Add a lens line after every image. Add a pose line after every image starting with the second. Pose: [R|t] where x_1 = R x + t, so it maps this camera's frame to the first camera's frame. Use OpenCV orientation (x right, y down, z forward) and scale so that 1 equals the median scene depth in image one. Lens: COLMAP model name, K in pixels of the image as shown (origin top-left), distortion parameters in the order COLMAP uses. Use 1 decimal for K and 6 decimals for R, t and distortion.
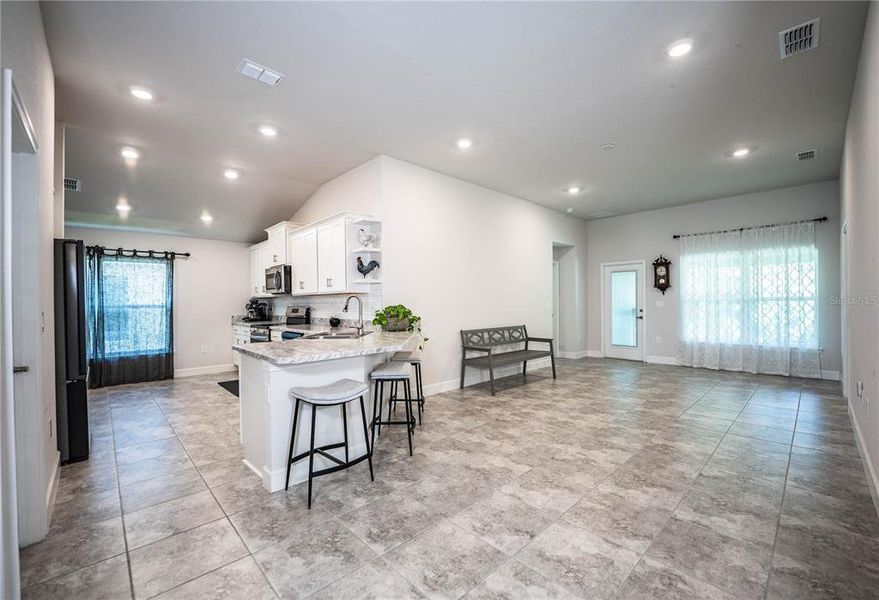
lens RADIAL K [[366.9, 0, 443.3], [0, 366.9, 302.8], [0, 0, 1]] dist [-0.021743, 0.000303]
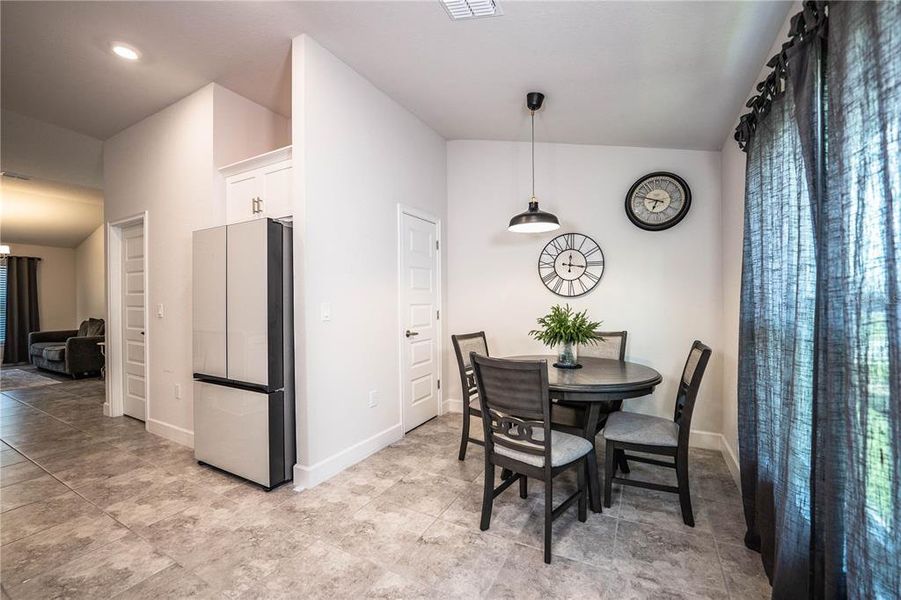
lens RADIAL K [[367.1, 0, 450.1], [0, 367.1, 304.8], [0, 0, 1]] dist [-0.025094, 0.001998]
pose [[-0.952338, 0.019613, -0.304414, -0.733164], [0.015510, 0.999753, 0.015892, 0.008190], [0.304651, 0.010413, -0.952407, 1.145371]]
